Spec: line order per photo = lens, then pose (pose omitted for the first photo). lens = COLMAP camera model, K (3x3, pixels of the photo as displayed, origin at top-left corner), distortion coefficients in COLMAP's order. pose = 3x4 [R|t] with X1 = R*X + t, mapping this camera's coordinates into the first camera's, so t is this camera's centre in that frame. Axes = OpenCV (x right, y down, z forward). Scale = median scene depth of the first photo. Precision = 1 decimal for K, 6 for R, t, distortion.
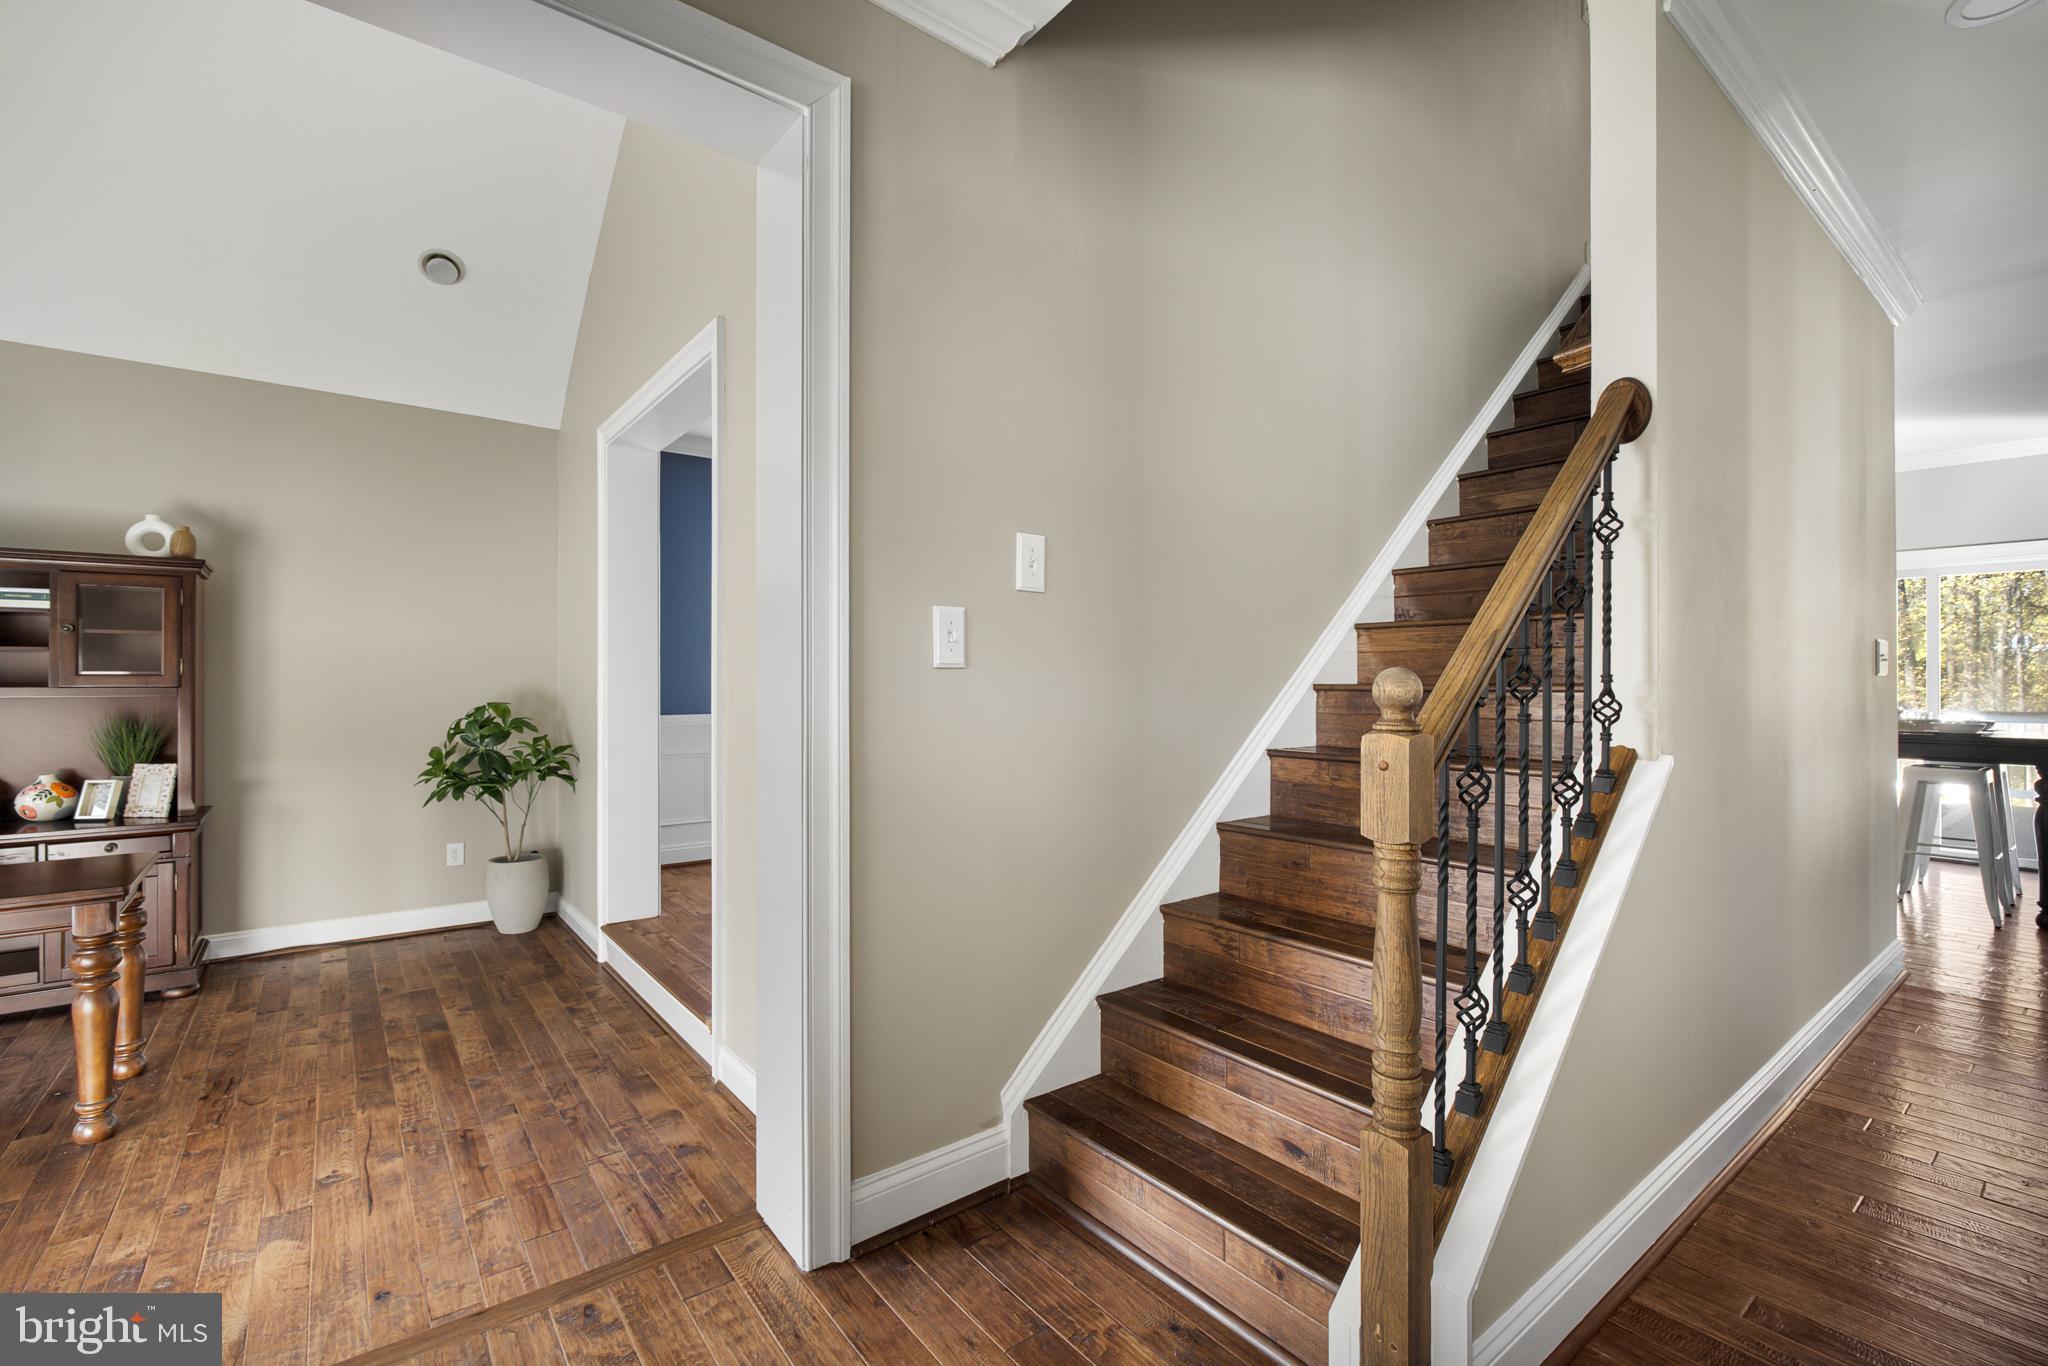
lens RADIAL K [[893.5, 0, 1025.9], [0, 893.5, 682.8], [0, 0, 1]] dist [-0.001724, -0.000216]
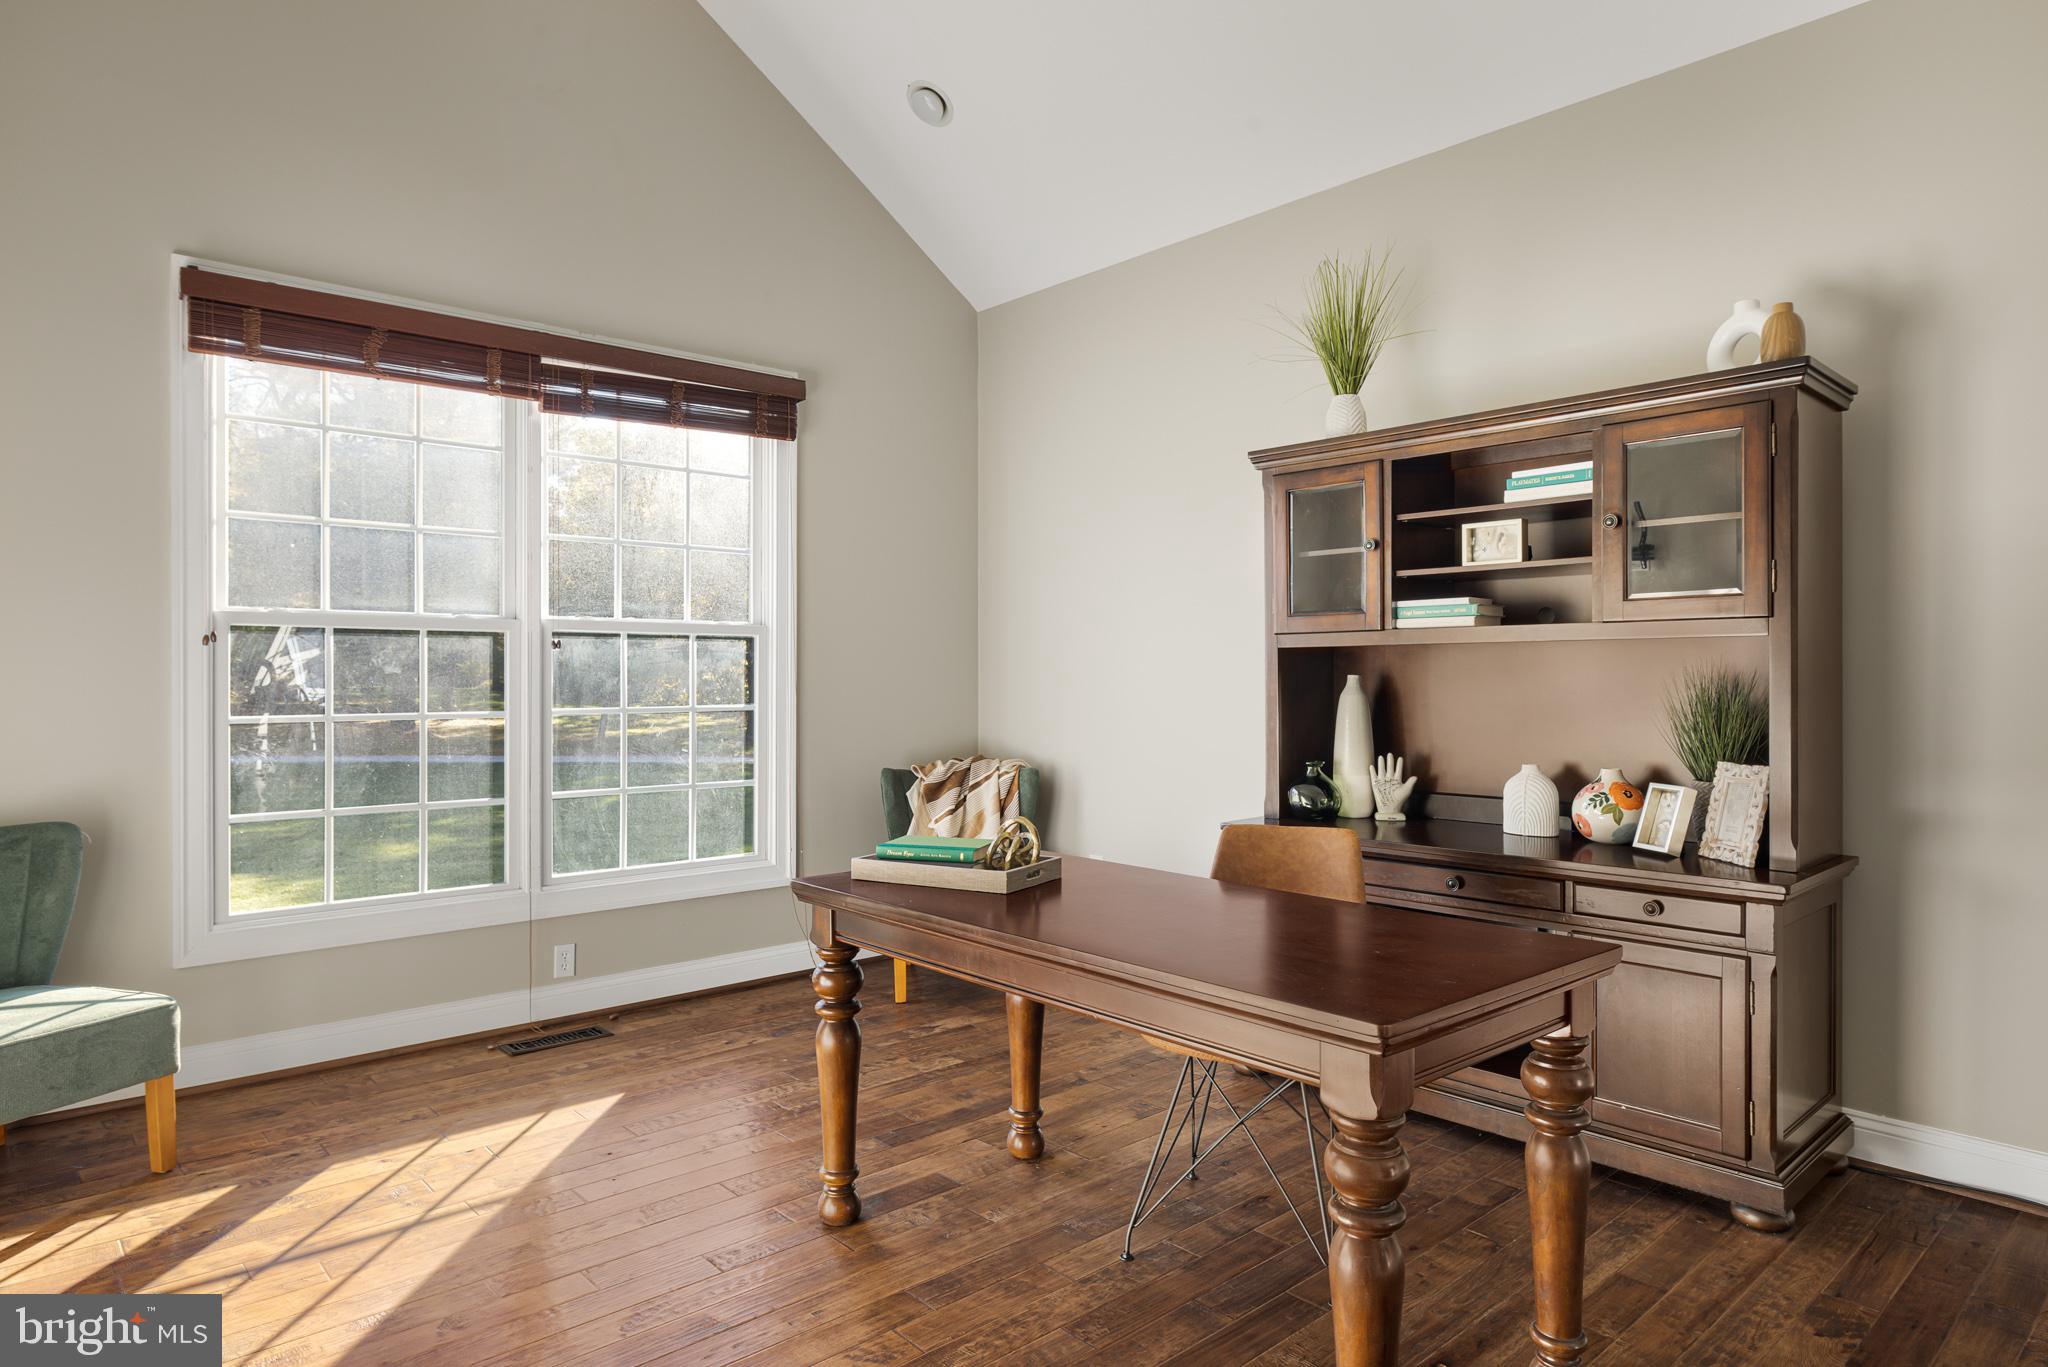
lens RADIAL K [[1207.8, 0, 1025.0], [0, 1207.8, 675.8], [0, 0, 1]] dist [-0.001755, 0.000030]
pose [[0.090398, 0.002747, -0.995902, -0.297022], [-0.003247, 0.999992, 0.002464, 0.037536], [0.995900, 0.003011, 0.090406, 0.509953]]
